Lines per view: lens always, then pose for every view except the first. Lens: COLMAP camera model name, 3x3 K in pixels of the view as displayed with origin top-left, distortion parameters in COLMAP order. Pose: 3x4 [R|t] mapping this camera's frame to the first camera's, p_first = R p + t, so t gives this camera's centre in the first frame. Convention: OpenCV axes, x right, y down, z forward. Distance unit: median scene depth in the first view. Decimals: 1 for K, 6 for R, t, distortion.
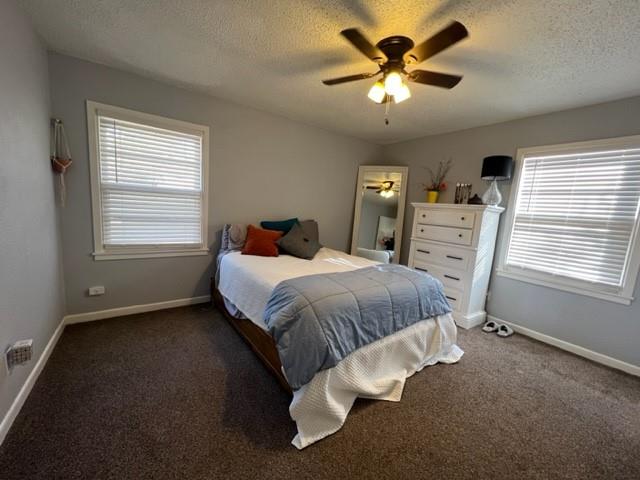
lens RADIAL K [[256.7, 0, 320.3], [0, 256.7, 241.5], [0, 0, 1]] dist [-0.002180, -0.000228]
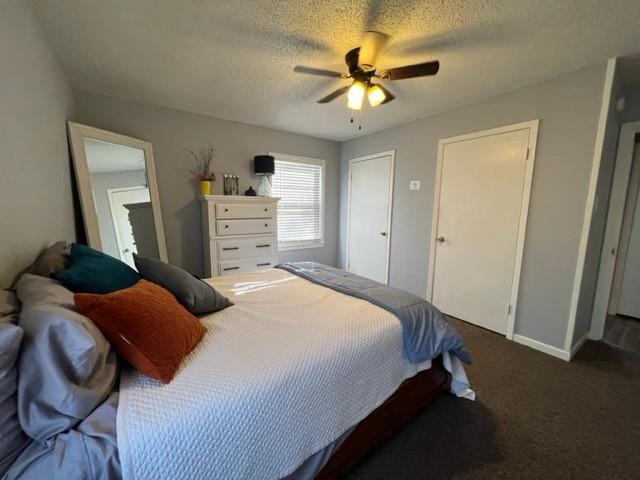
lens RADIAL K [[256.7, 0, 321.2], [0, 256.7, 242.2], [0, 0, 1]] dist [-0.002180, -0.000228]
pose [[-0.011220, -0.204748, 0.978750, -0.532185], [0.125440, 0.970791, 0.204521, -0.140762], [-0.992038, 0.125069, 0.014791, 0.713037]]
